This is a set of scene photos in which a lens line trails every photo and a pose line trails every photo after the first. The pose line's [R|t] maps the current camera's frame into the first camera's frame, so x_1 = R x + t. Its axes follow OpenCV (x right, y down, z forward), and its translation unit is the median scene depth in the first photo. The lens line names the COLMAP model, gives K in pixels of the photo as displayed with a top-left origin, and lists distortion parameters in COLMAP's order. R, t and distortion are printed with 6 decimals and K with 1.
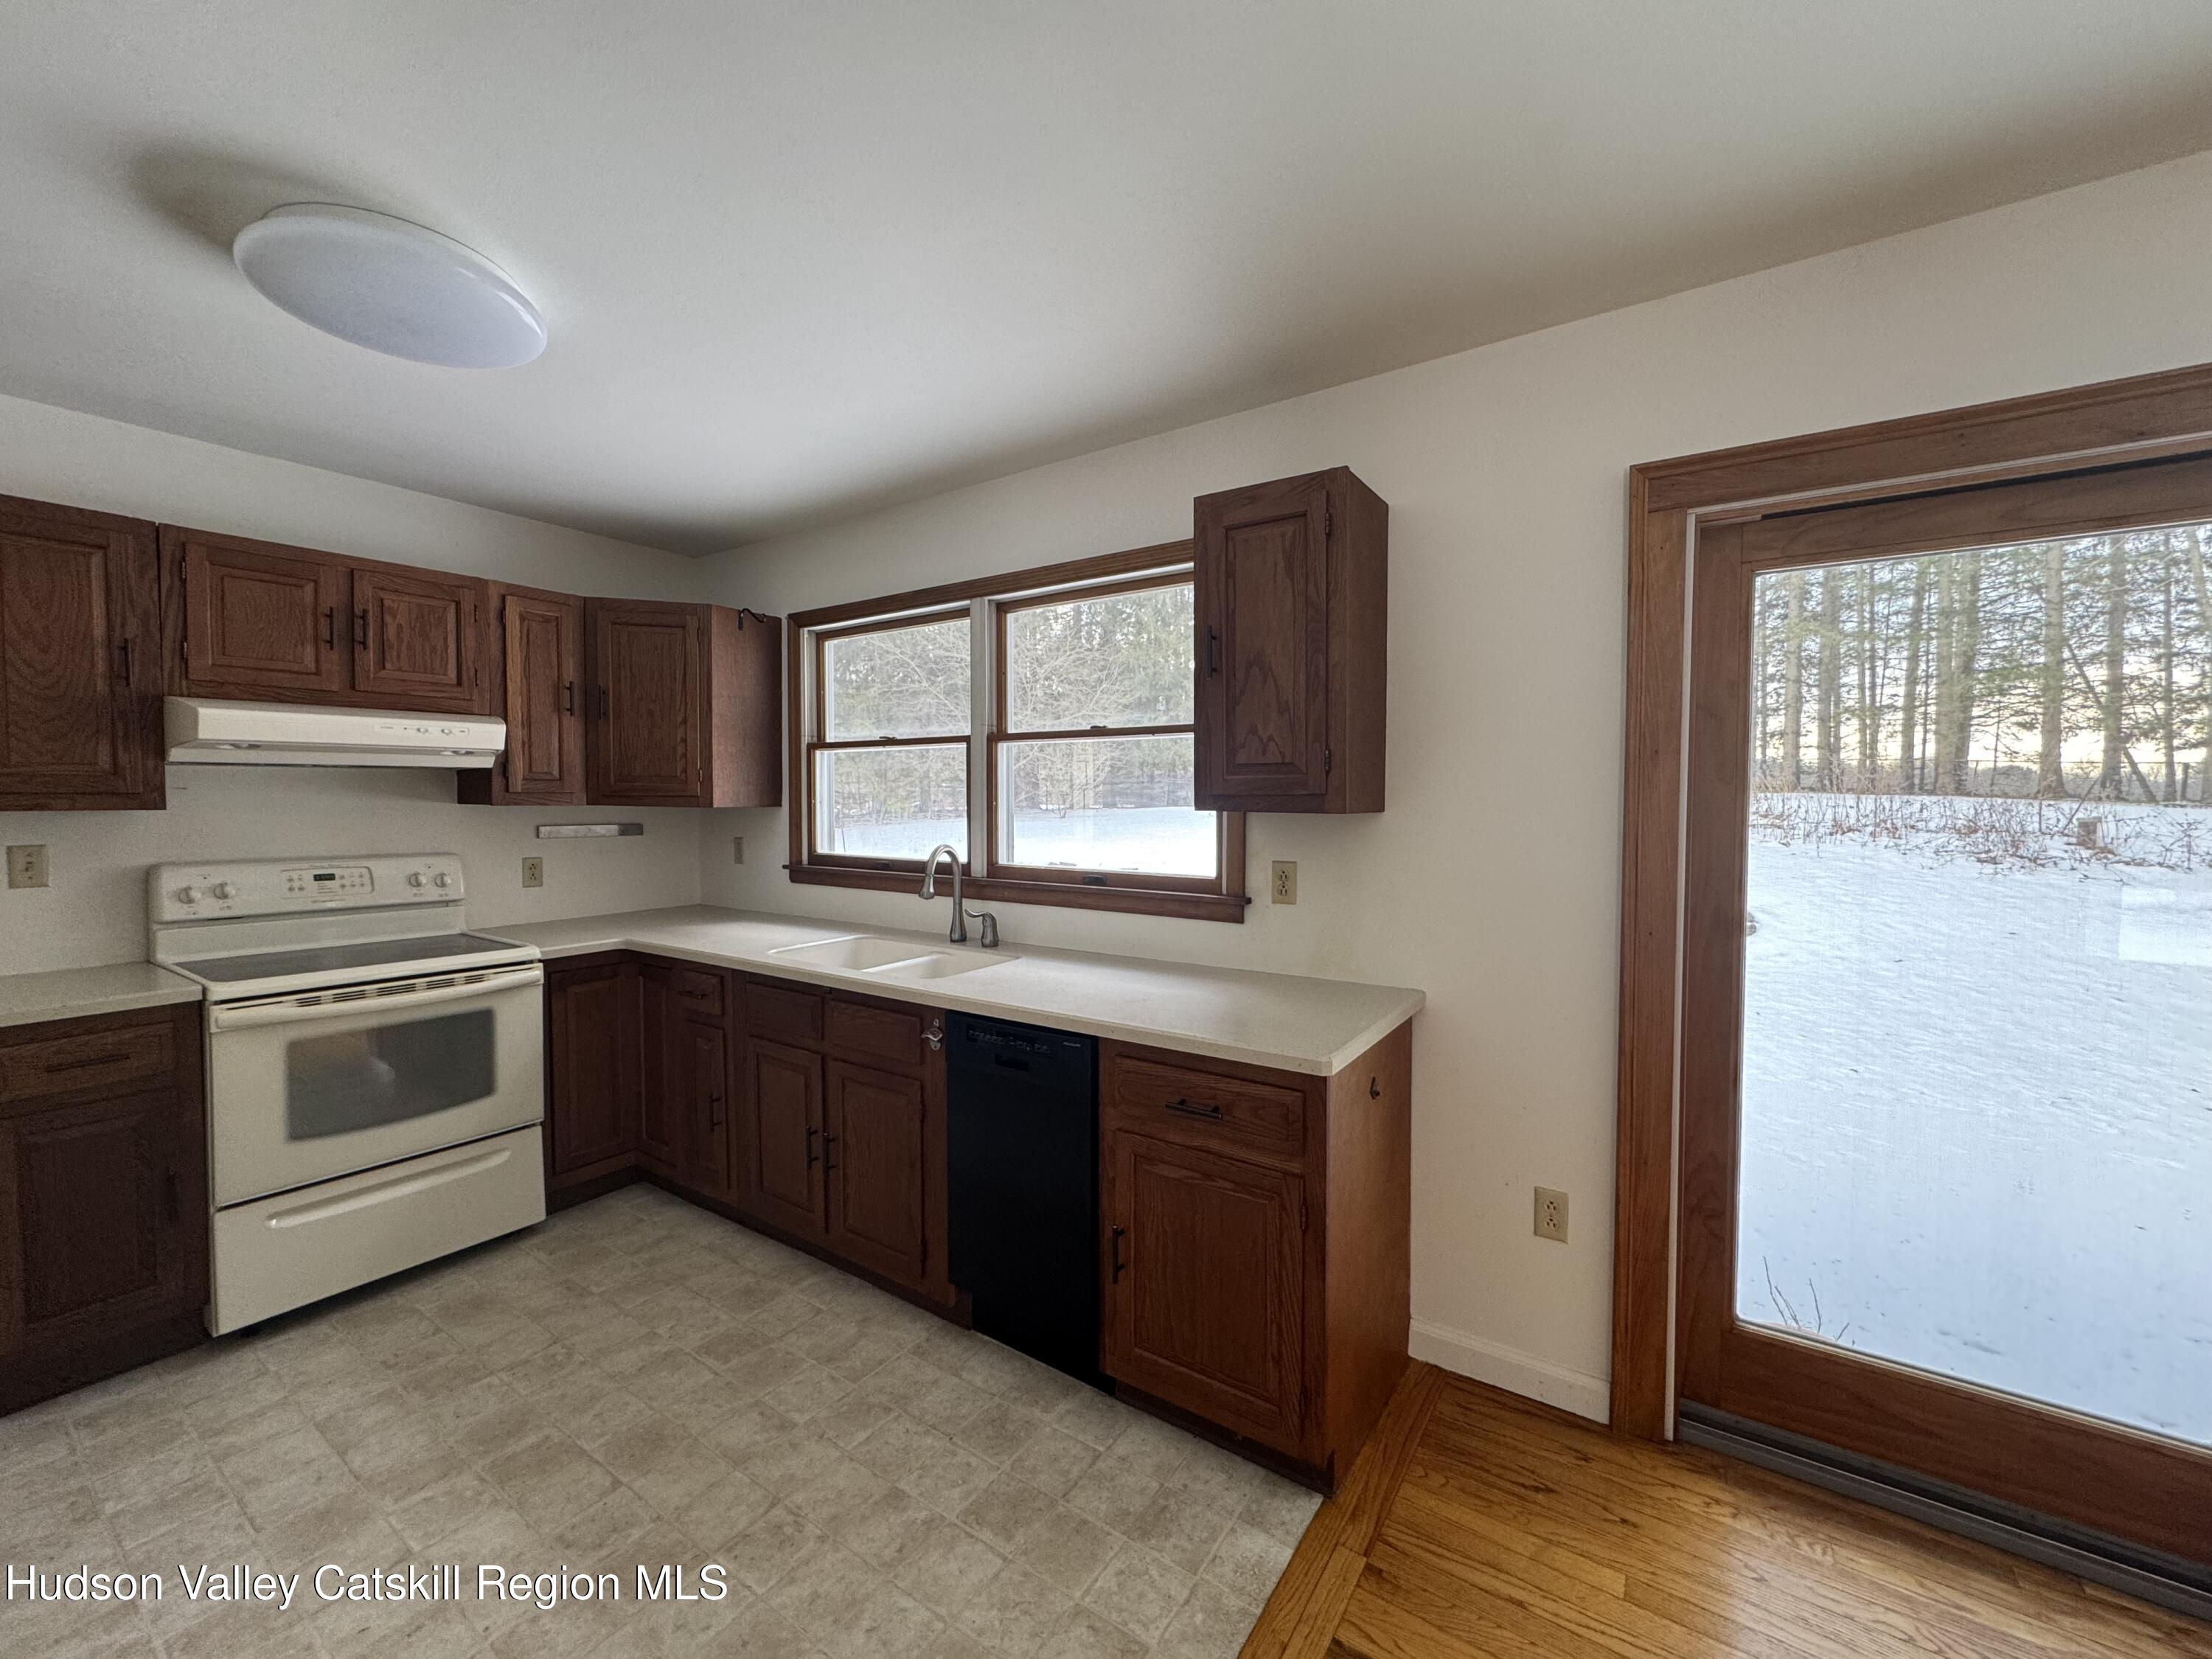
lens RADIAL K [[877.4, 0, 1106.8], [0, 877.4, 827.3], [0, 0, 1]] dist [-0.003018, 0.000806]
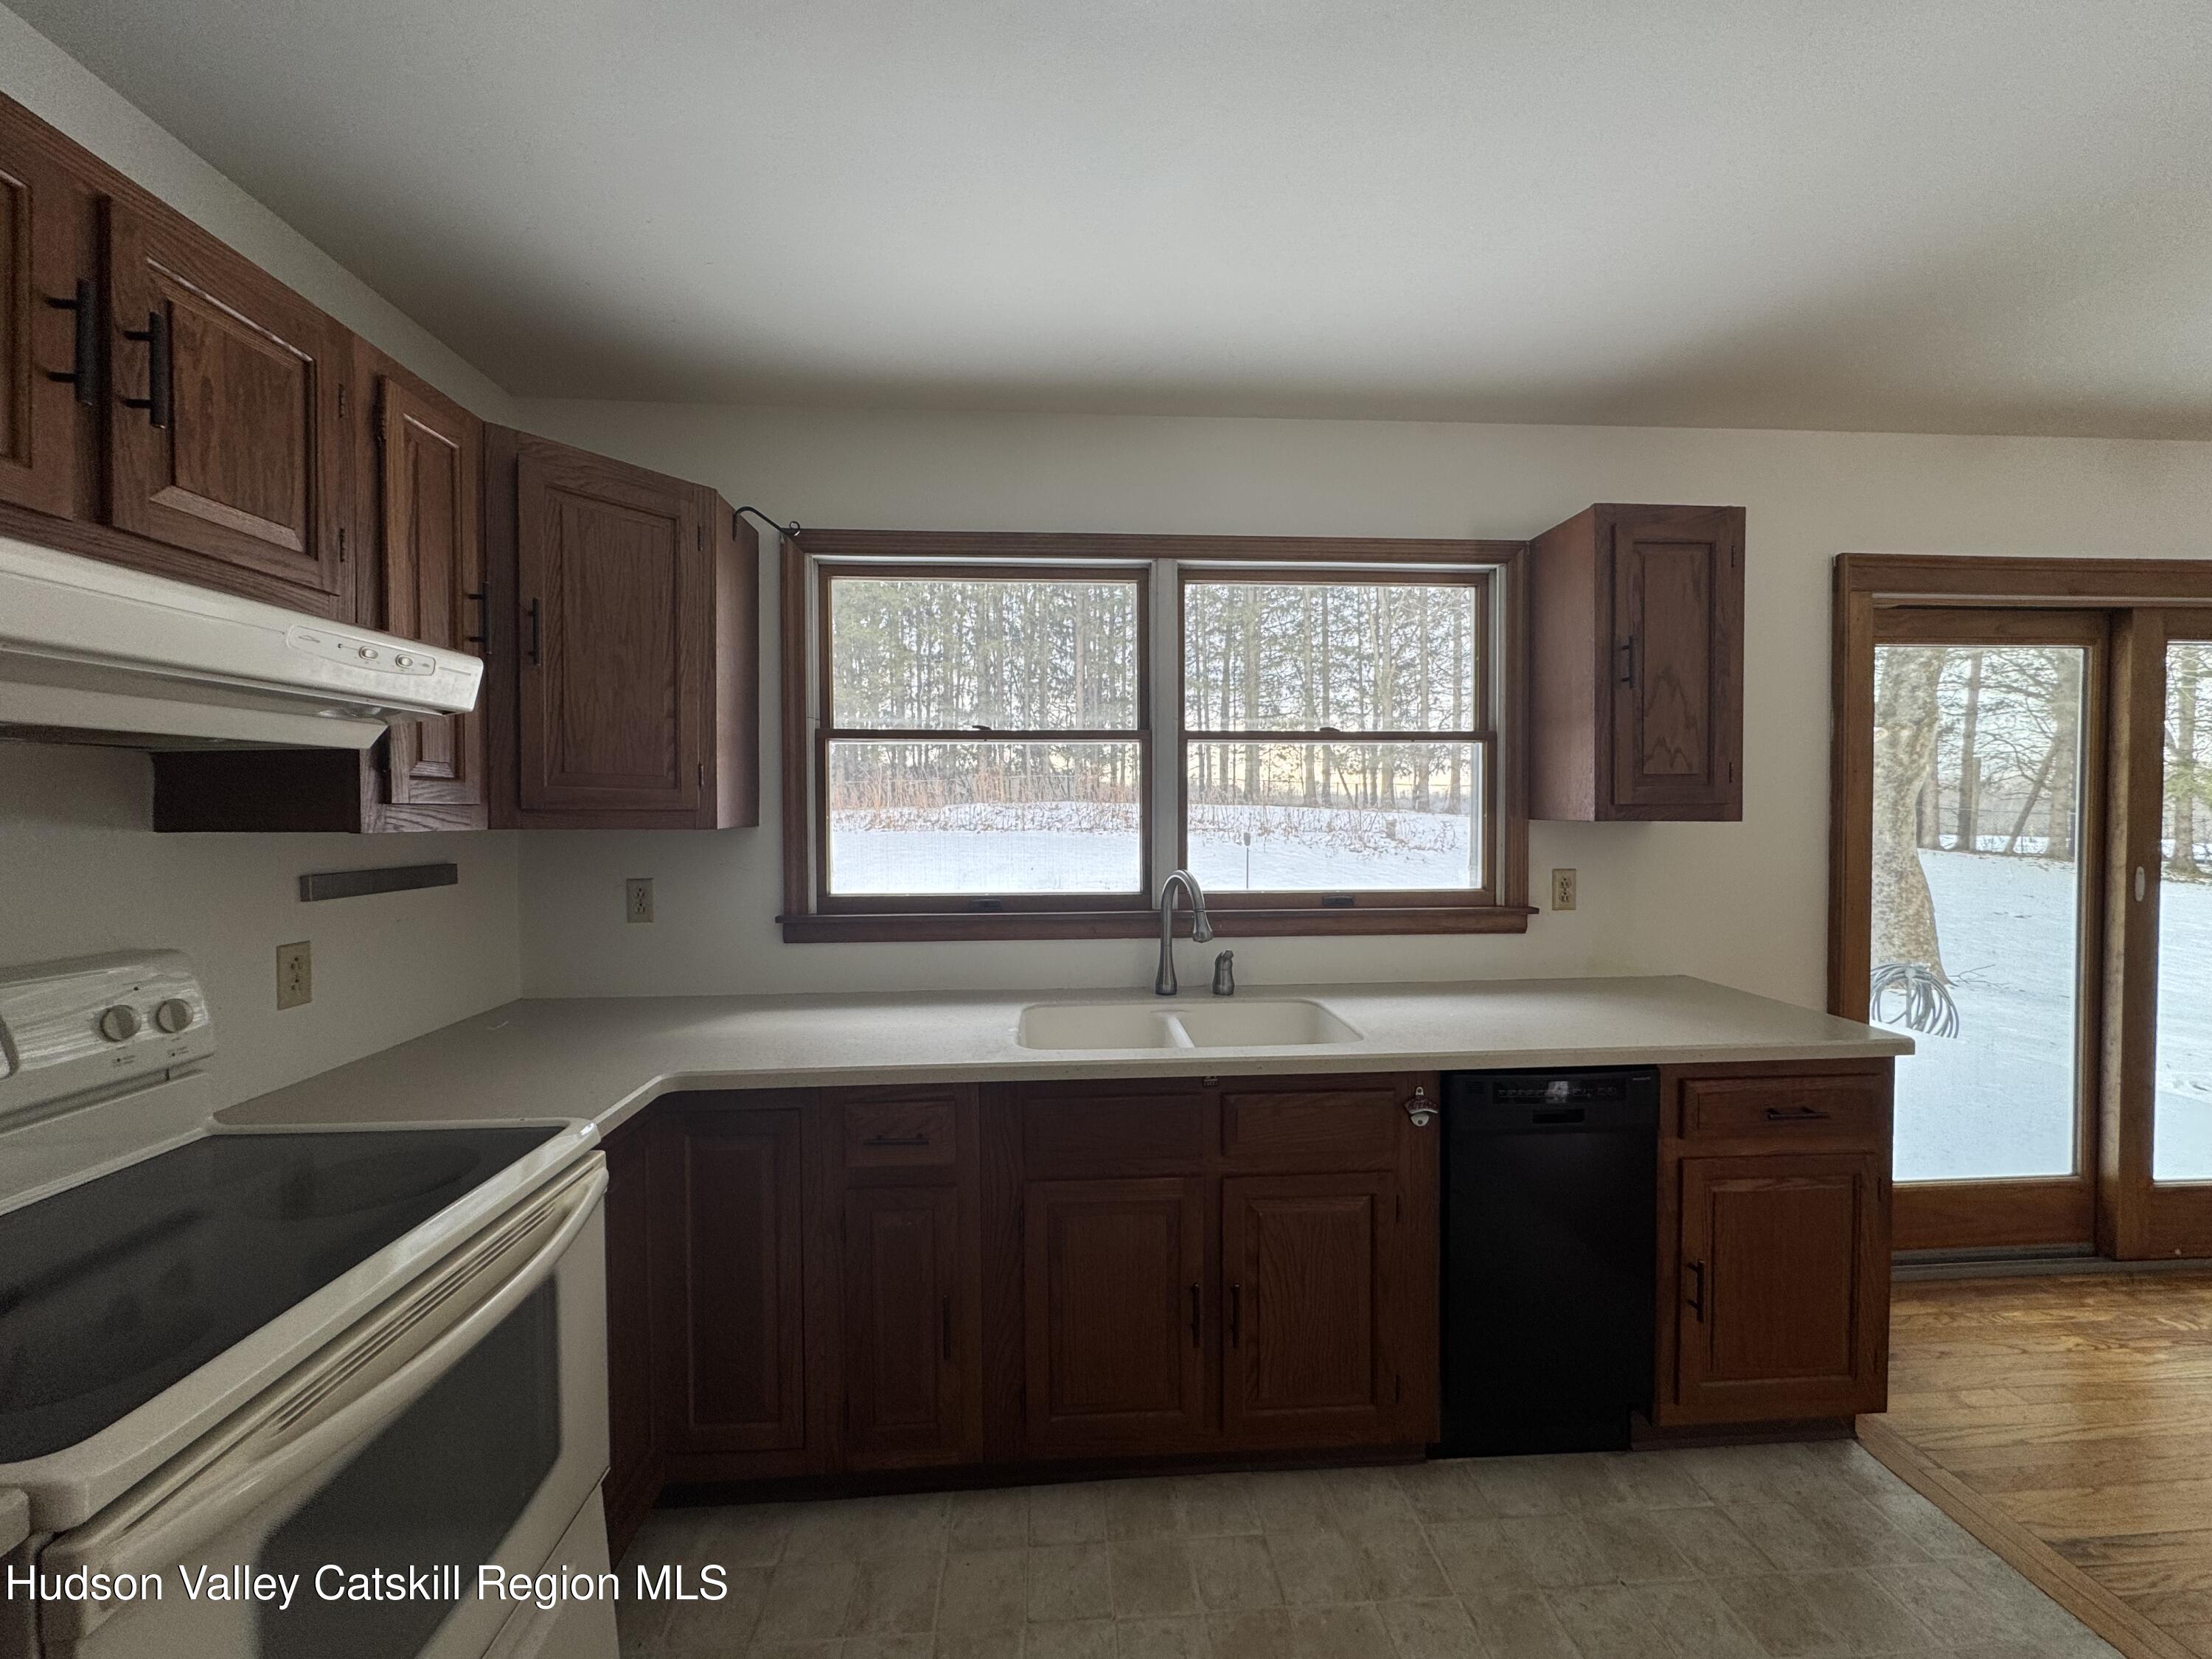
lens RADIAL K [[877.4, 0, 1104.6], [0, 877.4, 827.3], [0, 0, 1]] dist [-0.003018, 0.000806]
pose [[0.787244, -0.017992, 0.616379, -0.799411], [0.026716, 0.999631, -0.004942, -0.018299], [-0.616062, 0.020357, 0.787434, 0.481271]]
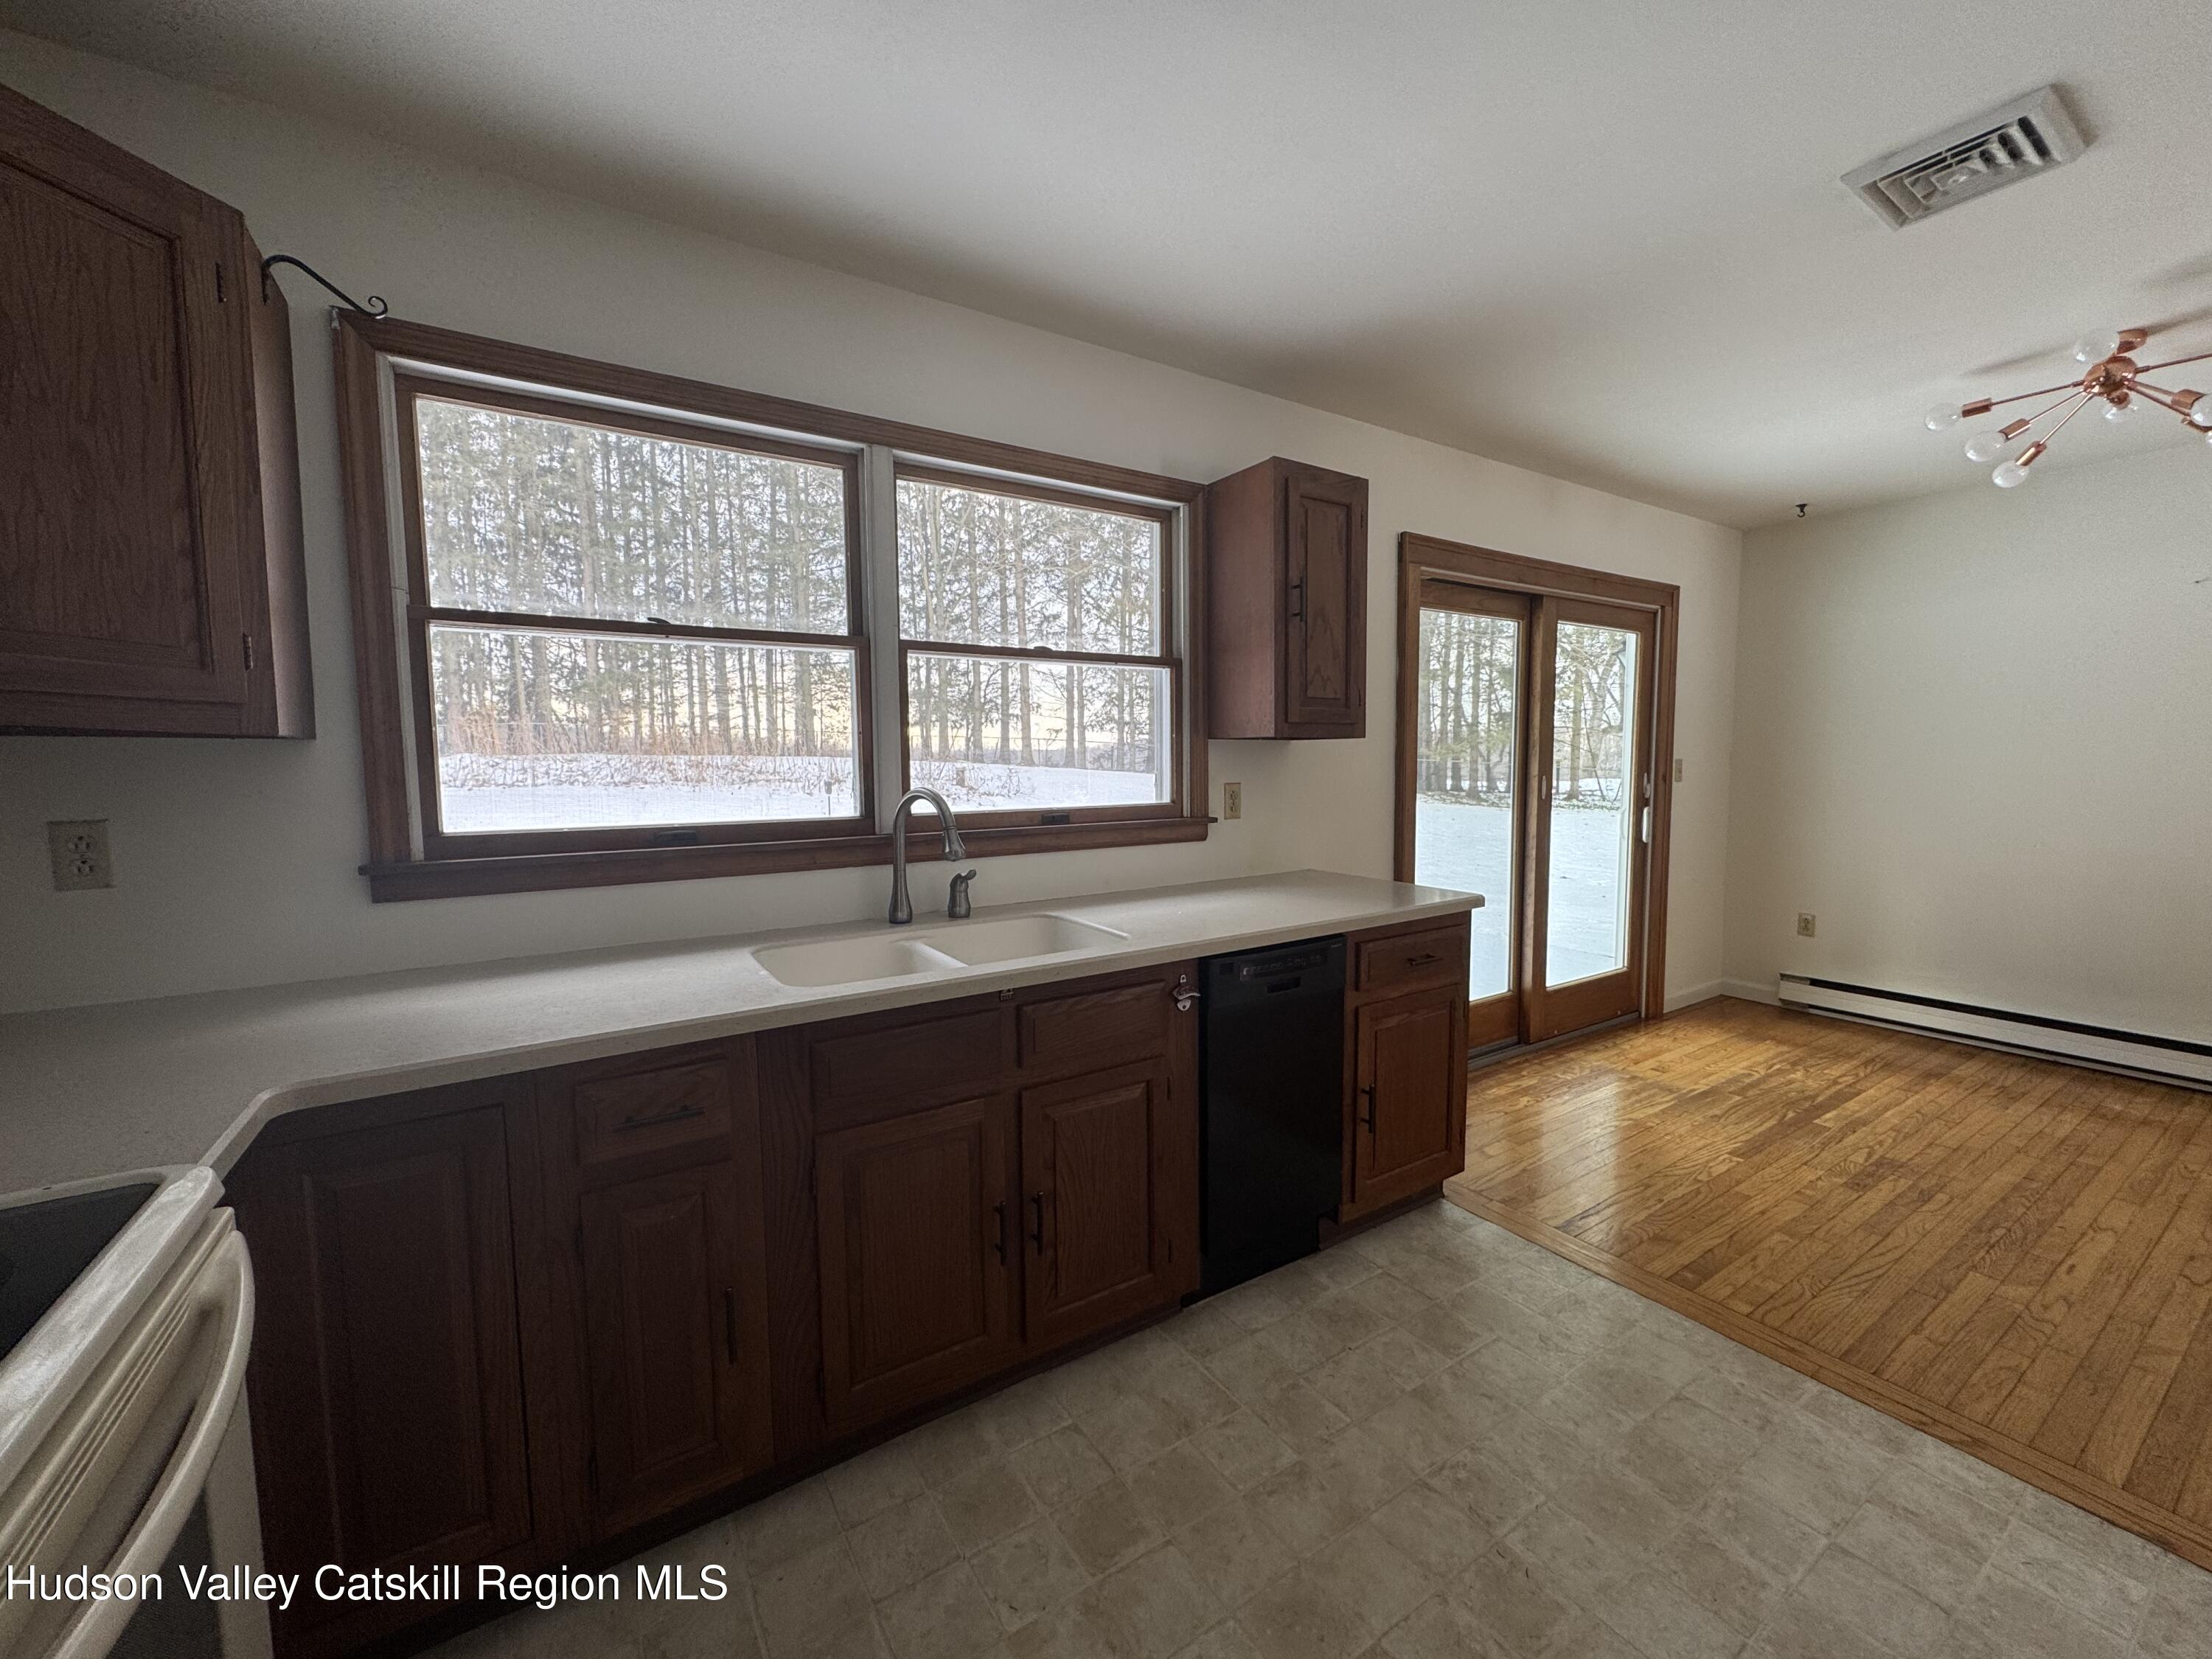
lens RADIAL K [[877.4, 0, 1108.2], [0, 877.4, 826.8], [0, 0, 1]] dist [-0.003018, 0.000806]
pose [[0.387503, -0.076607, 0.918680, -0.884921], [0.043233, 0.996955, 0.064898, 0.012990], [-0.920854, 0.014569, 0.389635, 0.644859]]
